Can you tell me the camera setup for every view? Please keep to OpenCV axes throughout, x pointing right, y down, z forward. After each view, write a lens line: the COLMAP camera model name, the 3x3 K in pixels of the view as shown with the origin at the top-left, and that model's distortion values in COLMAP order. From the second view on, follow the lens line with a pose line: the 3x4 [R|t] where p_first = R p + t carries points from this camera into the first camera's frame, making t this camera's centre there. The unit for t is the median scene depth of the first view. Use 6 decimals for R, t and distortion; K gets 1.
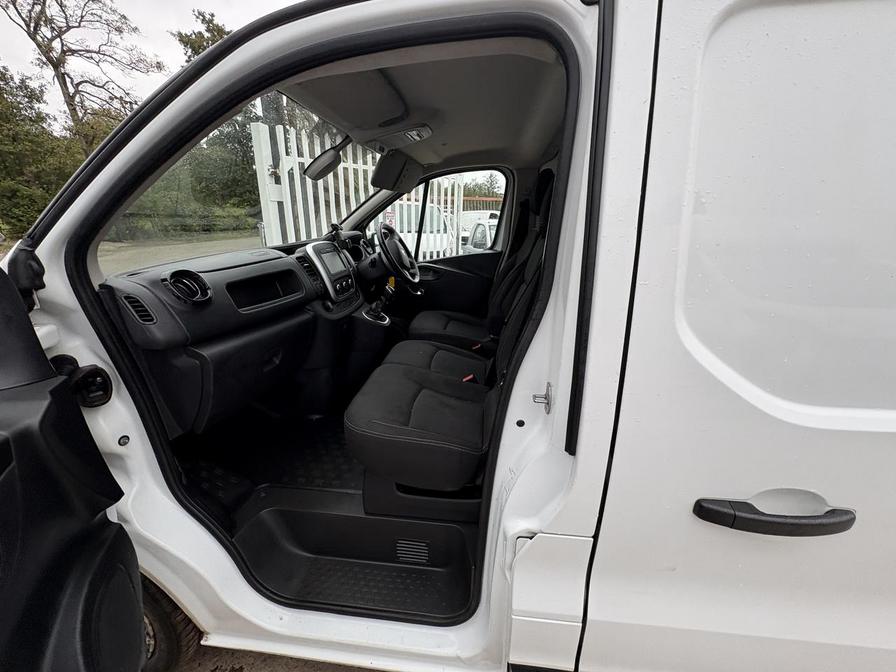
lens RADIAL K [[360.7, 0, 448.0], [0, 360.7, 336.0], [0, 0, 1]] dist [-0.000898, 0.000161]
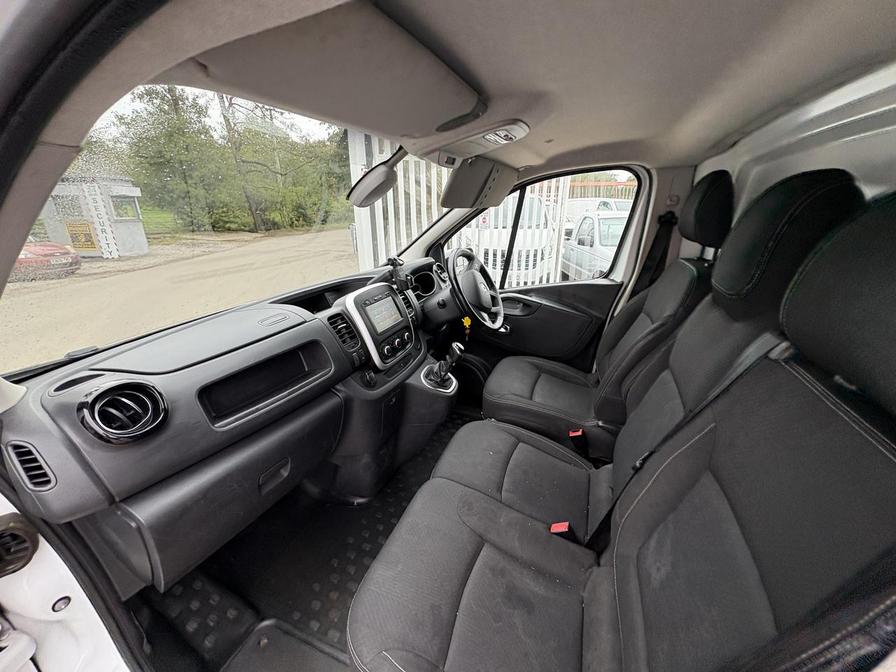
lens RADIAL K [[359.7, 0, 444.3], [0, 359.7, 335.9], [0, 0, 1]] dist [-0.001176, 0.000024]
pose [[0.963352, 0.070209, -0.258891, 0.000147], [-0.060786, 0.997170, 0.044234, -0.040885], [0.261264, -0.026876, 0.964893, 0.063012]]
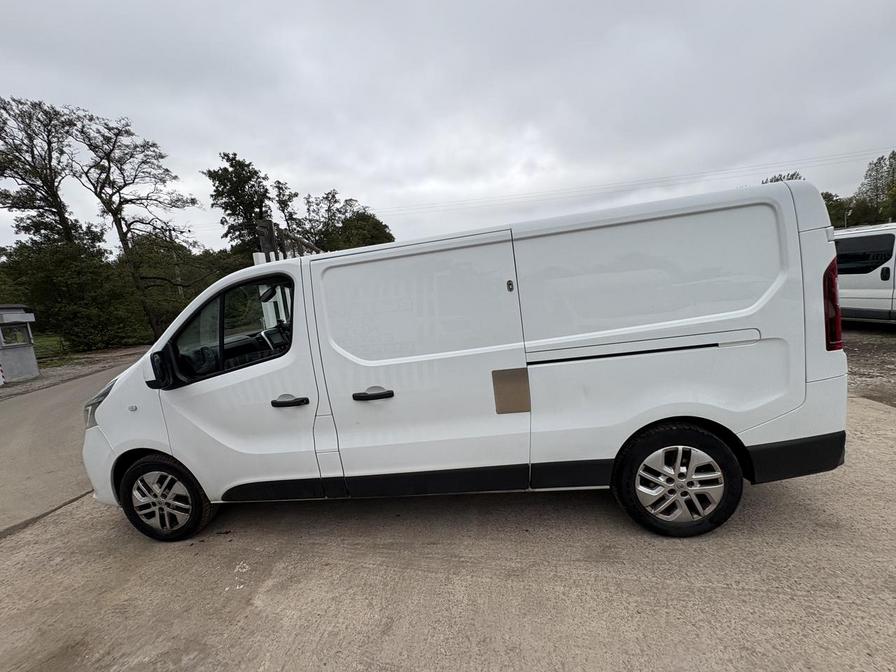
lens RADIAL K [[360.7, 0, 448.0], [0, 360.7, 336.0], [0, 0, 1]] dist [-0.000898, 0.000161]
pose [[0.991781, -0.120785, -0.042214, 0.150924], [0.111514, 0.977751, -0.177673, 0.052632], [0.062735, 0.171505, 0.983184, -0.196536]]
